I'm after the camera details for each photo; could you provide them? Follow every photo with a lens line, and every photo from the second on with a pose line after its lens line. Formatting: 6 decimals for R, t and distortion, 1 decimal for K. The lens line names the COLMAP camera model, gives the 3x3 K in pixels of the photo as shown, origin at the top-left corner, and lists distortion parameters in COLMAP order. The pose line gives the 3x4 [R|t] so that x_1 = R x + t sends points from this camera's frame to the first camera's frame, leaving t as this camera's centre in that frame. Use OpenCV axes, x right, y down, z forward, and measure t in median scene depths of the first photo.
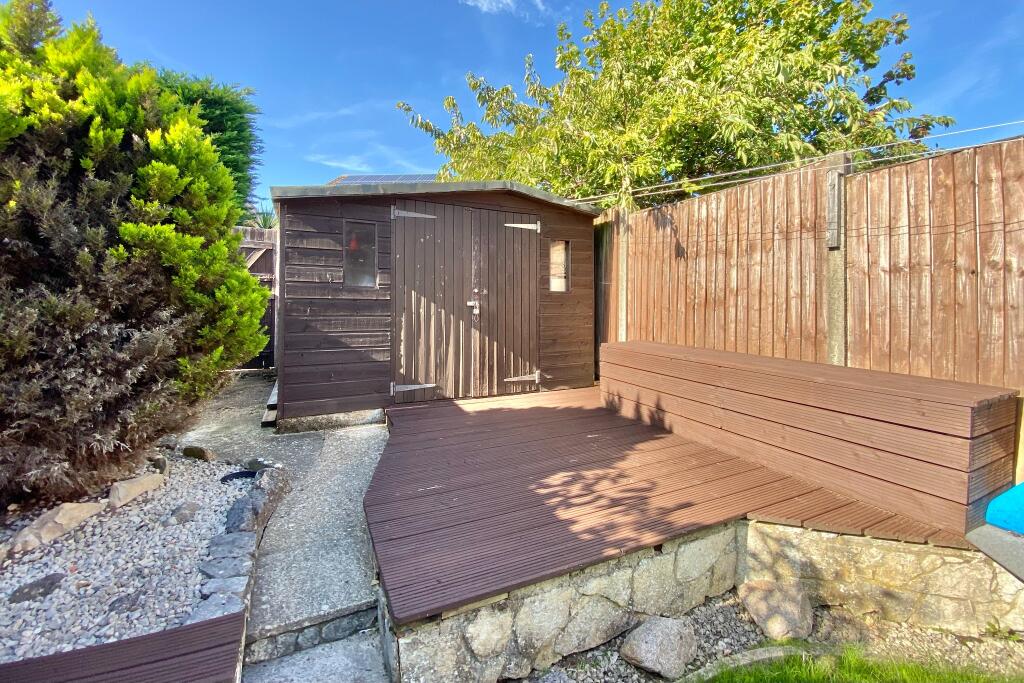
lens RADIAL K [[414.1, 0, 507.4], [0, 414.1, 300.6], [0, 0, 1]] dist [-0.008722, -0.000368]
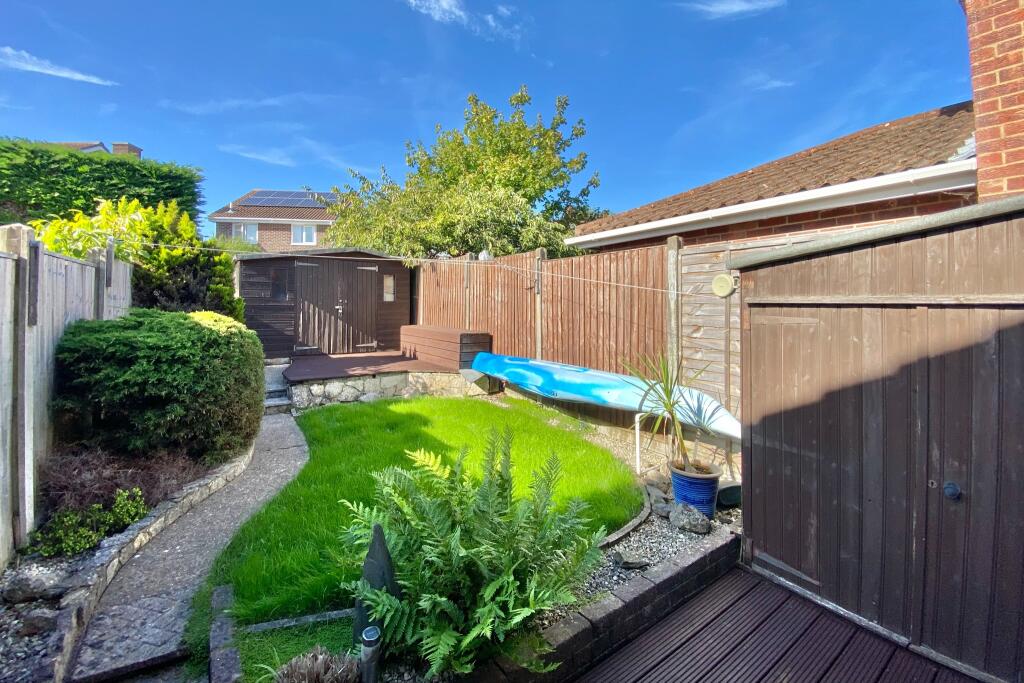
lens RADIAL K [[414.1, 0, 514.7], [0, 414.1, 295.1], [0, 0, 1]] dist [-0.008722, -0.000368]
pose [[0.980657, 0.000495, 0.195734, 0.414846], [0.004309, 0.999700, -0.024118, -0.000175], [-0.195688, 0.024495, 0.980360, -1.311187]]
